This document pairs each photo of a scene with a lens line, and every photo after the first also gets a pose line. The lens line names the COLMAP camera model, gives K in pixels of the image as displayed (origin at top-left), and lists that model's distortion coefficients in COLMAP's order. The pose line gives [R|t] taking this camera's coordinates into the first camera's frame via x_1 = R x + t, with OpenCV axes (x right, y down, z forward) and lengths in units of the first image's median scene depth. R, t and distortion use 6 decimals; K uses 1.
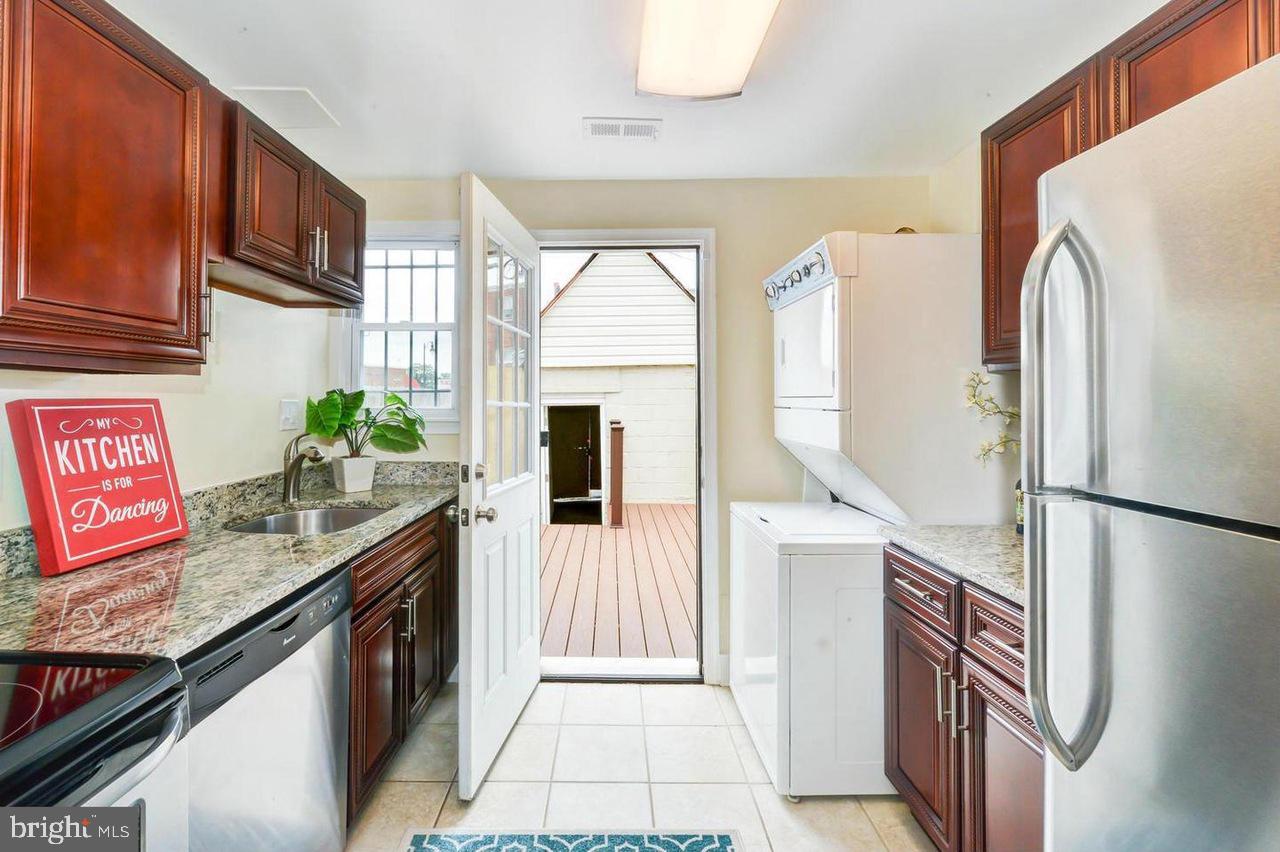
lens RADIAL K [[558.3, 0, 598.6], [0, 558.3, 397.0], [0, 0, 1]] dist [-0.002424, -0.000215]
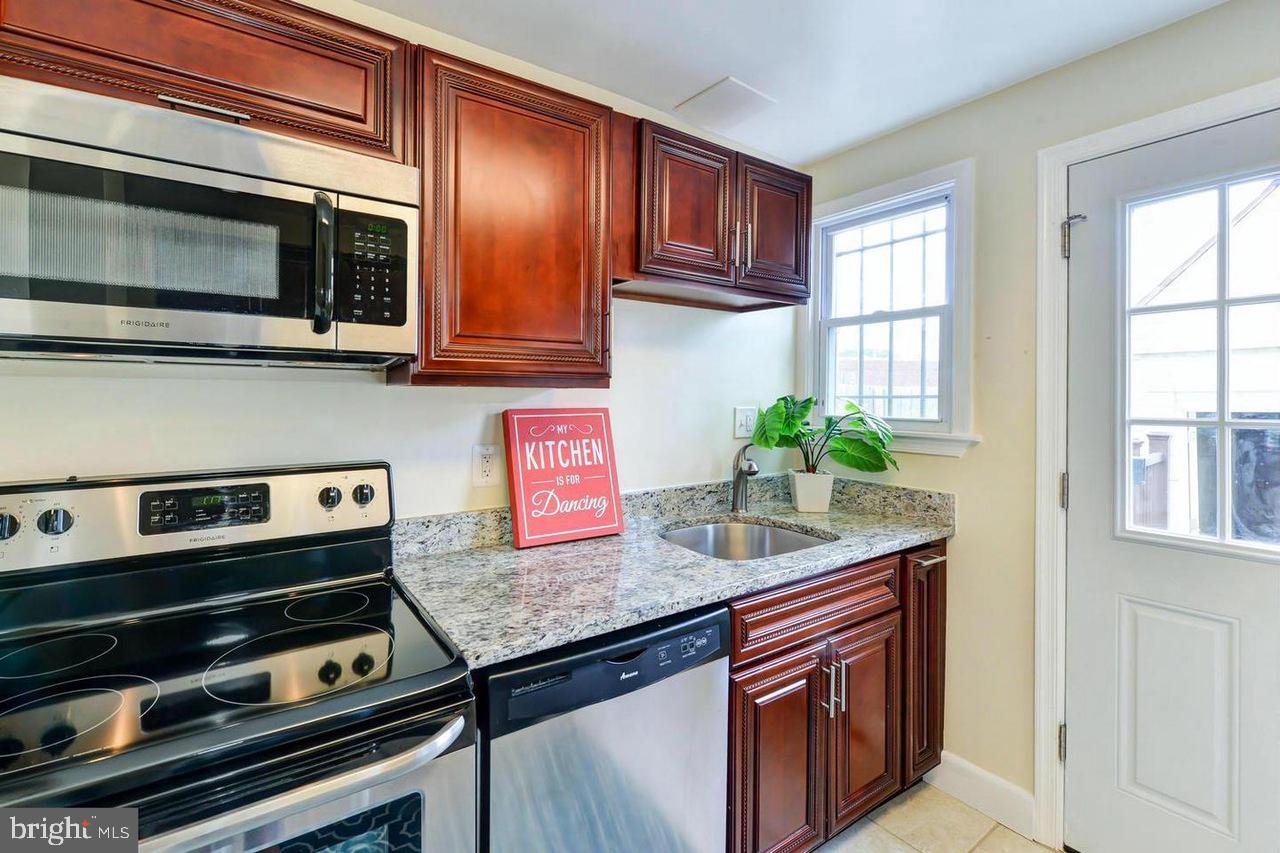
lens RADIAL K [[558.3, 0, 598.6], [0, 558.3, 397.5], [0, 0, 1]] dist [-0.002424, -0.000215]
pose [[0.581840, 0.003510, -0.813295, 0.138130], [0.001645, 0.999984, 0.005492, -0.026221], [0.813301, -0.004533, 0.581825, 0.339617]]
